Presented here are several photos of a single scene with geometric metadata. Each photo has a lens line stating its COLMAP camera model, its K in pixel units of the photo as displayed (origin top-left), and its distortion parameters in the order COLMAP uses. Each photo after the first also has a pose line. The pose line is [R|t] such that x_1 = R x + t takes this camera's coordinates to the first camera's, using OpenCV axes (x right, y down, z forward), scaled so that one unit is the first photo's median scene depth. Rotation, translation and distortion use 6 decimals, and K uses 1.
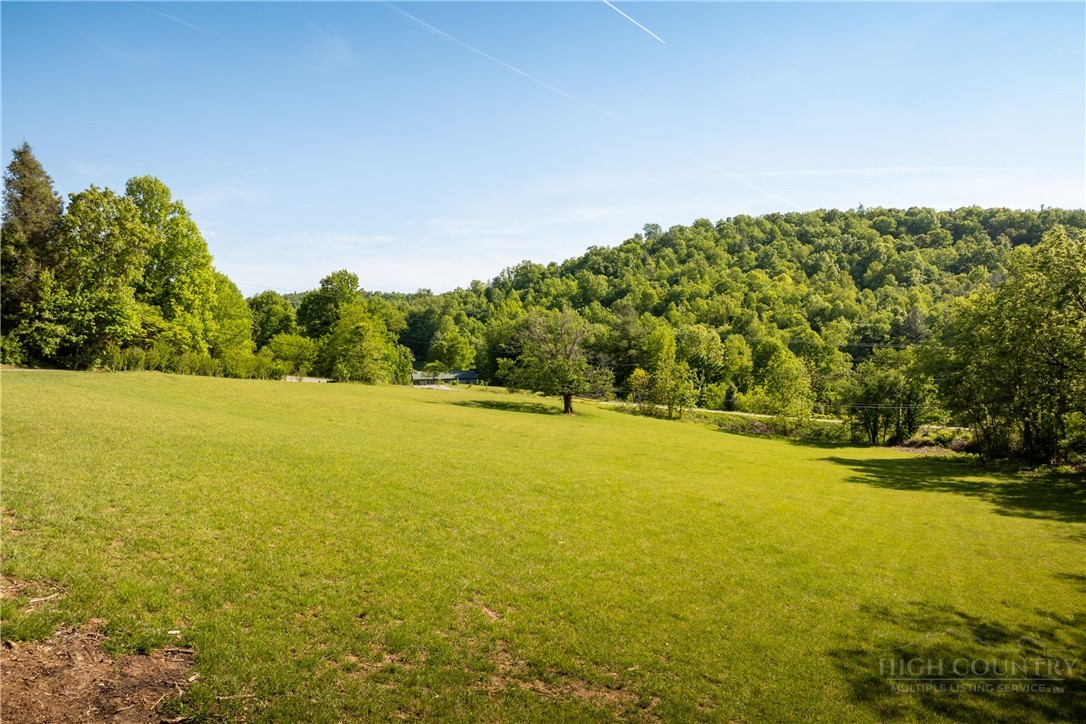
lens RADIAL K [[752.6, 0, 541.8], [0, 752.6, 363.5], [0, 0, 1]] dist [-0.046683, -0.002322]
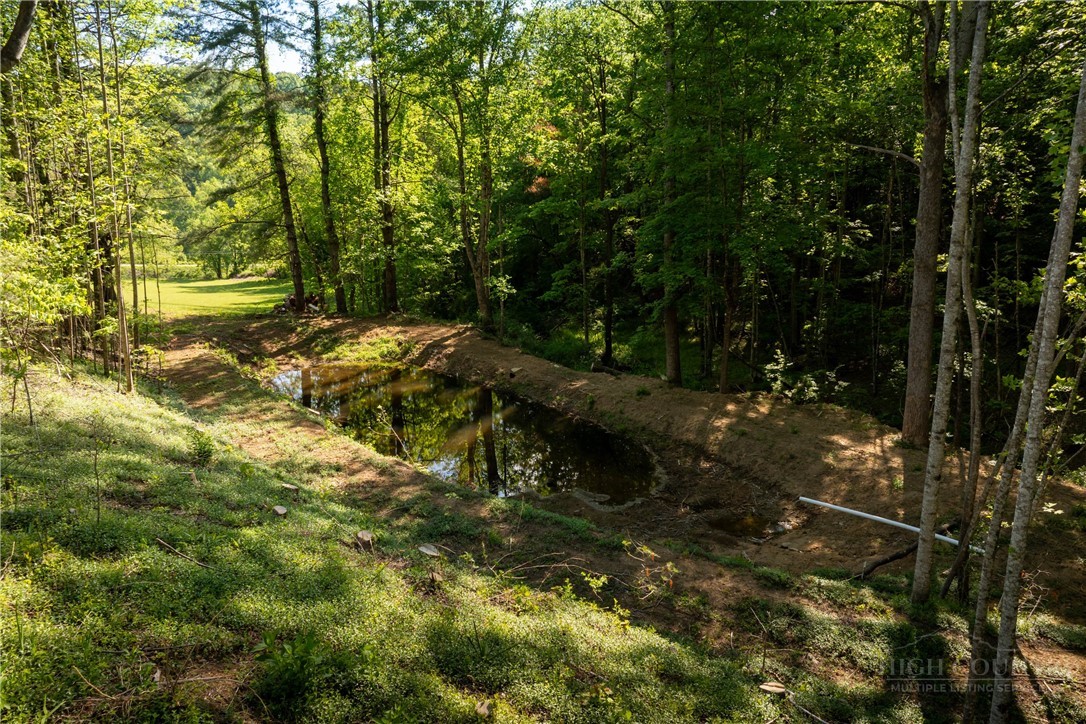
lens RADIAL K [[752.6, 0, 544.0], [0, 752.6, 361.8], [0, 0, 1]] dist [-0.046683, -0.002322]
pose [[0.723330, -0.160594, 0.671568, -0.031598], [0.025252, 0.978080, 0.206692, -0.005968], [-0.690040, -0.132548, 0.711530, -0.142297]]
